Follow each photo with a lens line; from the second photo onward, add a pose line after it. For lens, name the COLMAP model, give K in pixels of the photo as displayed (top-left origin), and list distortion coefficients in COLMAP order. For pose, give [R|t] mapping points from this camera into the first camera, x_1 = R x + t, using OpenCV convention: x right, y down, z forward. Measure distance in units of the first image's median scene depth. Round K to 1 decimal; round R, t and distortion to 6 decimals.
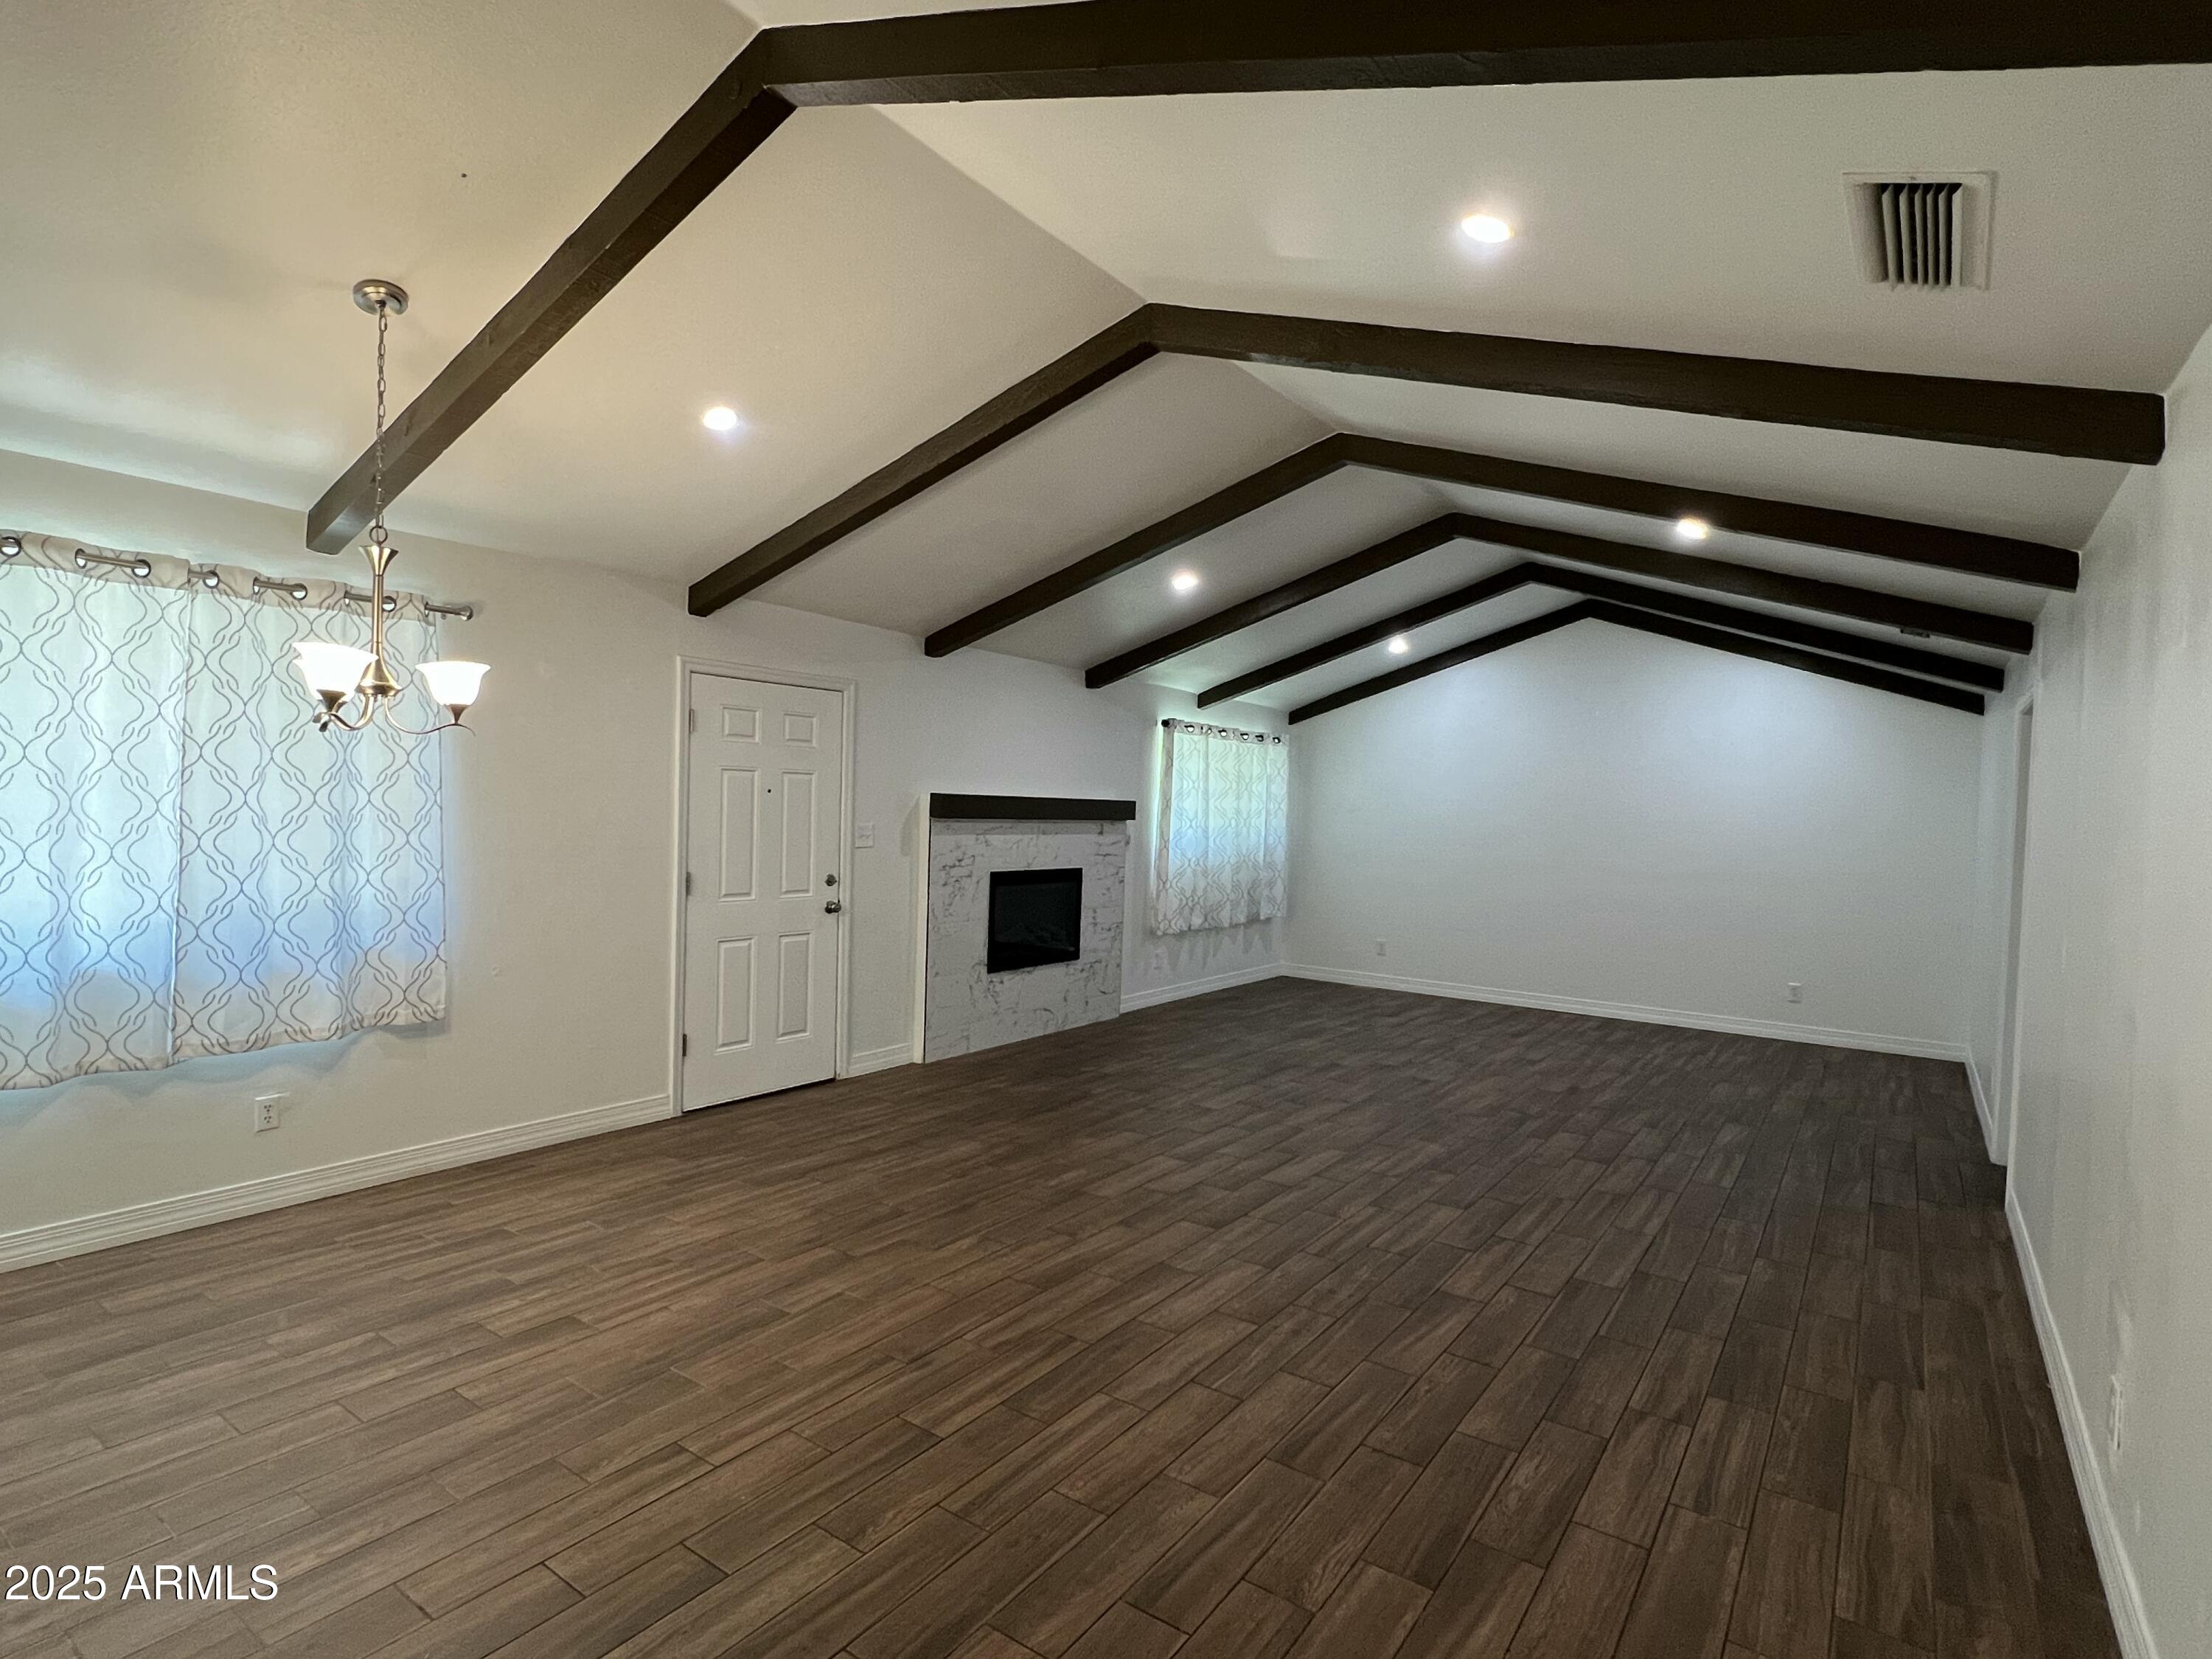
lens RADIAL K [[1128.9, 0, 1095.8], [0, 1128.9, 837.1], [0, 0, 1]] dist [0.002540, -0.003984]
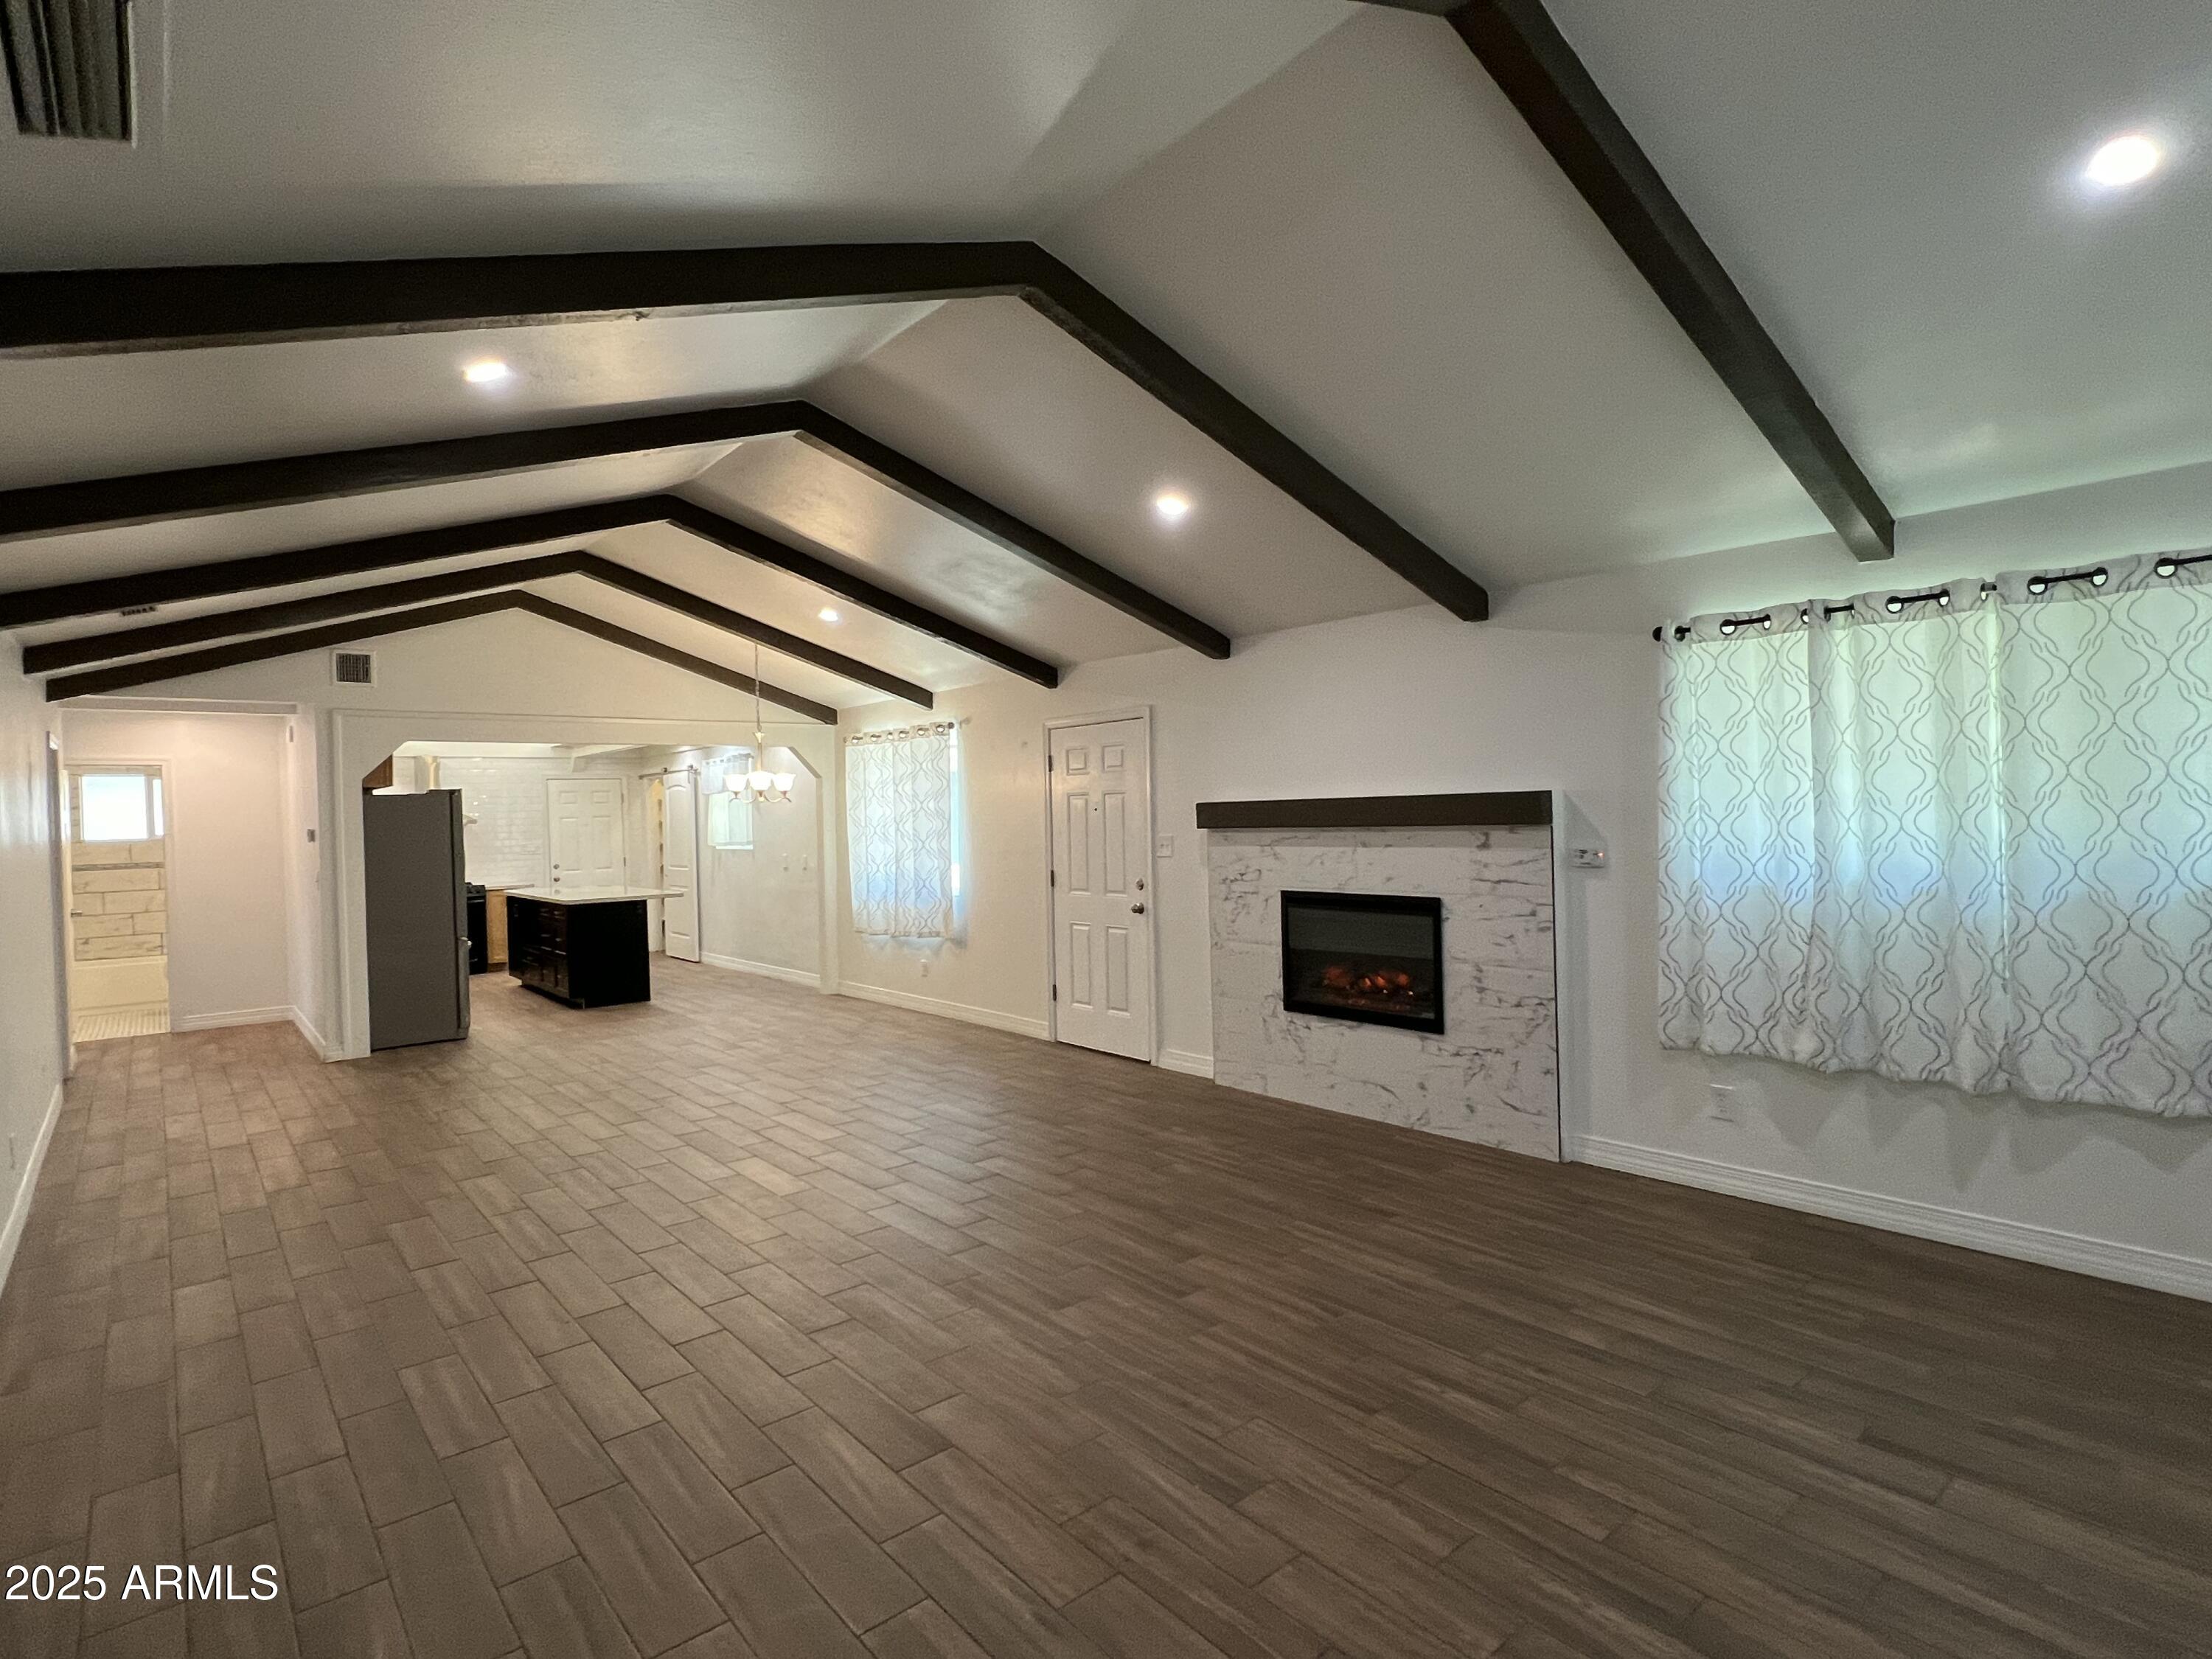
lens RADIAL K [[1128.9, 0, 1099.6], [0, 1128.9, 821.9], [0, 0, 1]] dist [0.002540, -0.003984]
pose [[-0.247846, -0.021030, -0.968571, 0.807158], [-0.011797, 0.999756, -0.018688, -0.003310], [0.968728, 0.006795, -0.248033, 1.138443]]
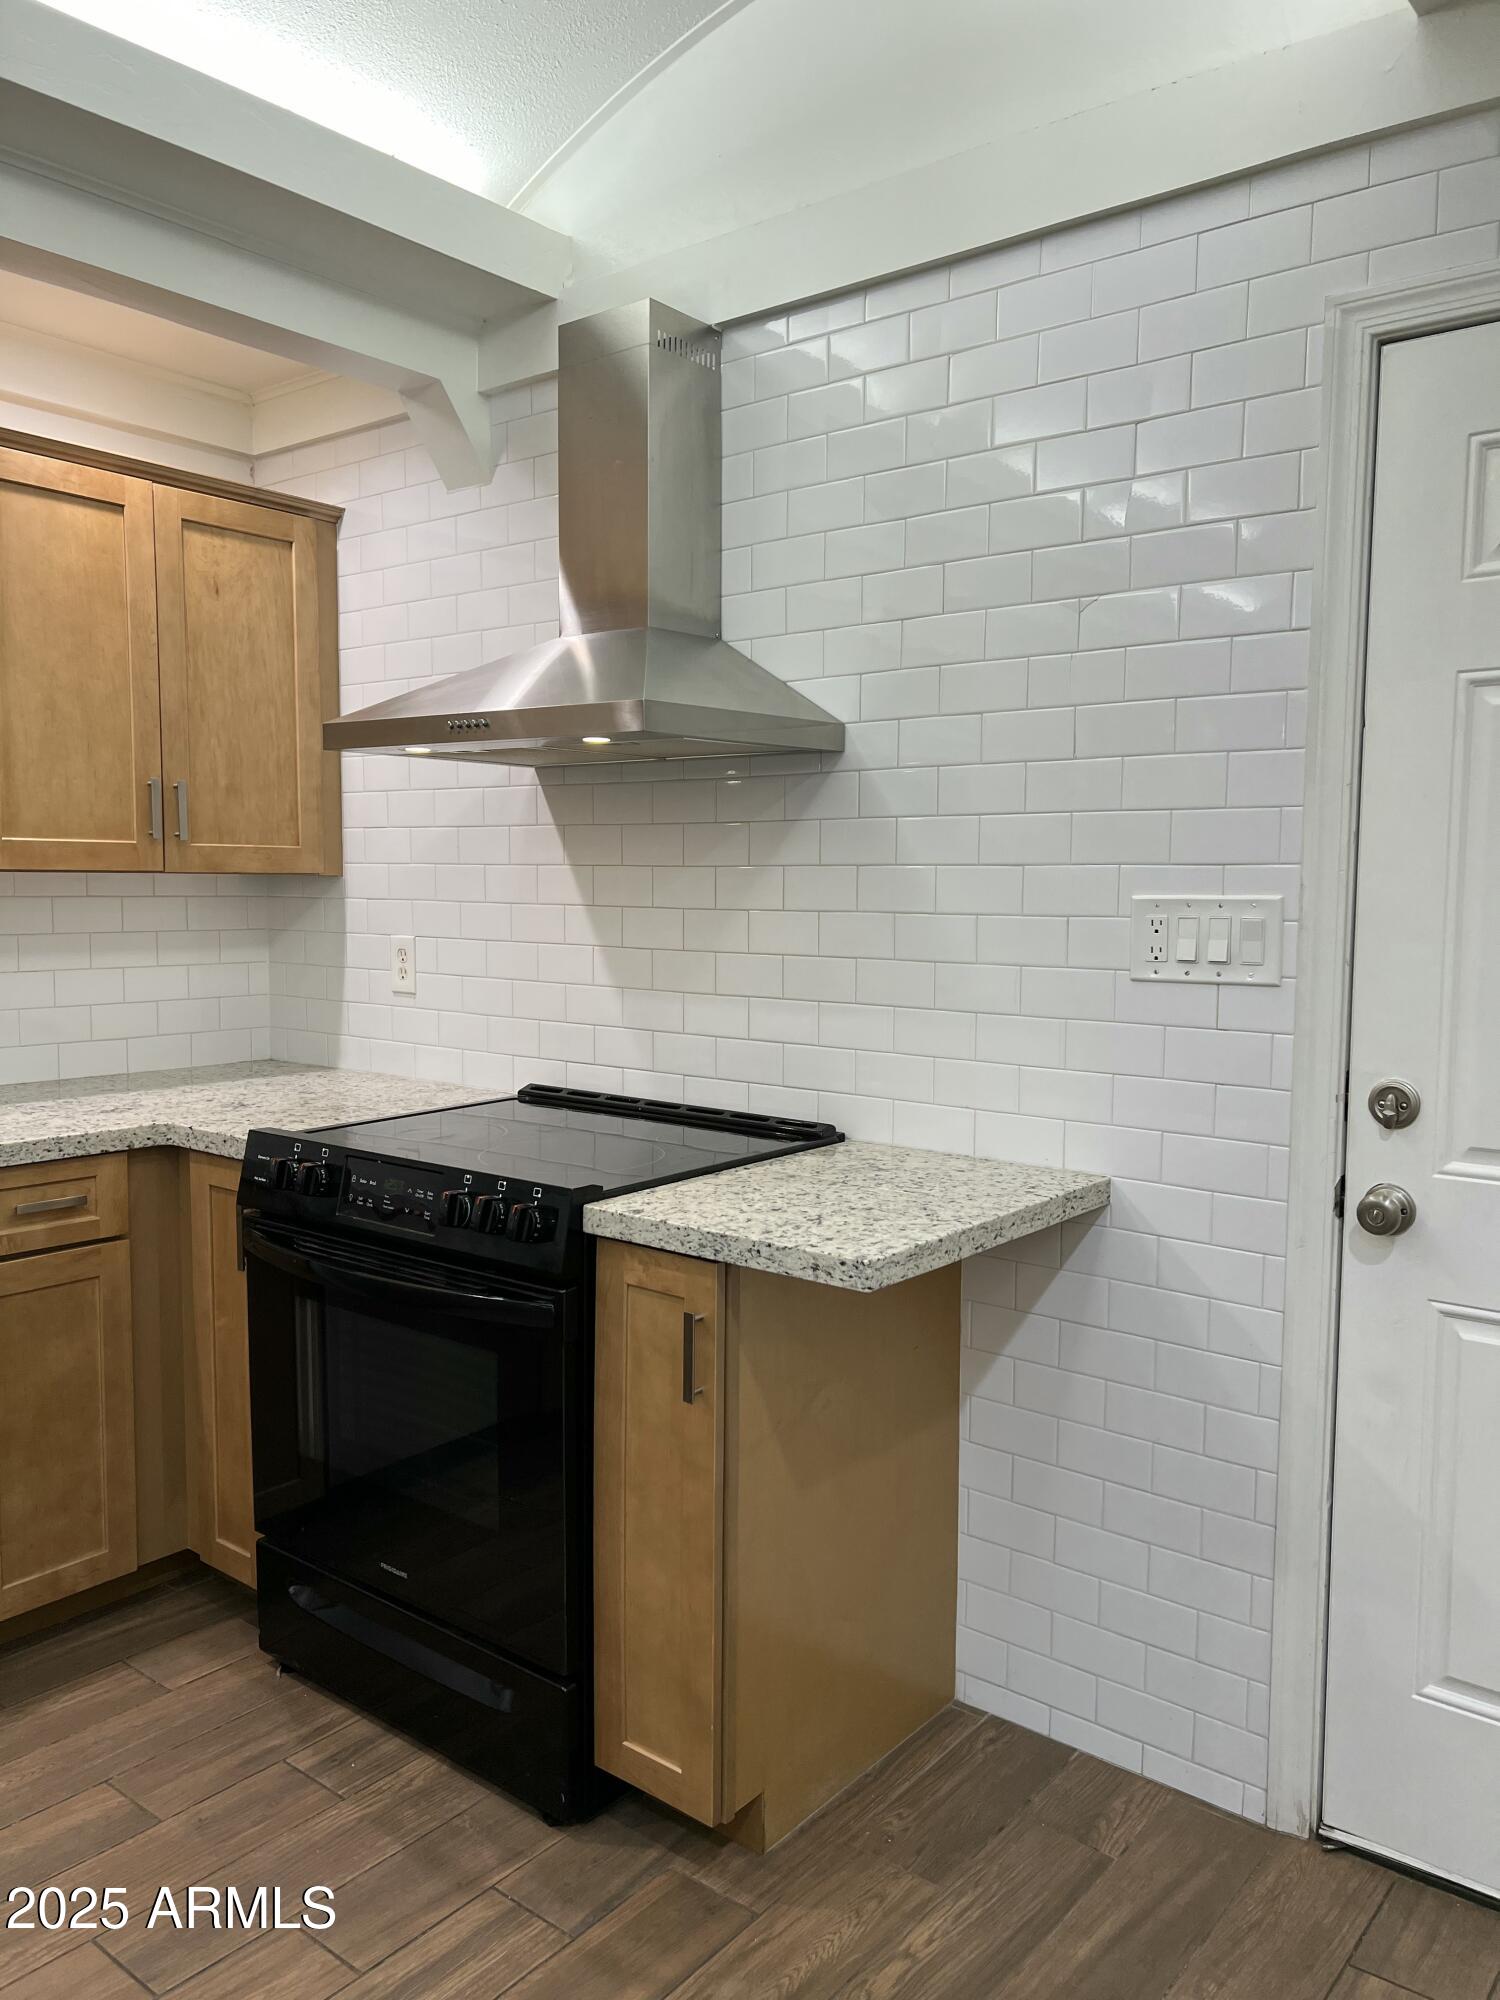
lens RADIAL K [[1499.0, 0, 739.7], [0, 1499.0, 1023.6], [0, 0, 1]] dist [0.061117, -0.068783]
pose [[-0.997436, -0.047695, 0.053353, -0.768228], [-0.040456, 0.990770, 0.129374, -0.002941], [-0.059031, 0.126884, -0.990160, 0.029826]]
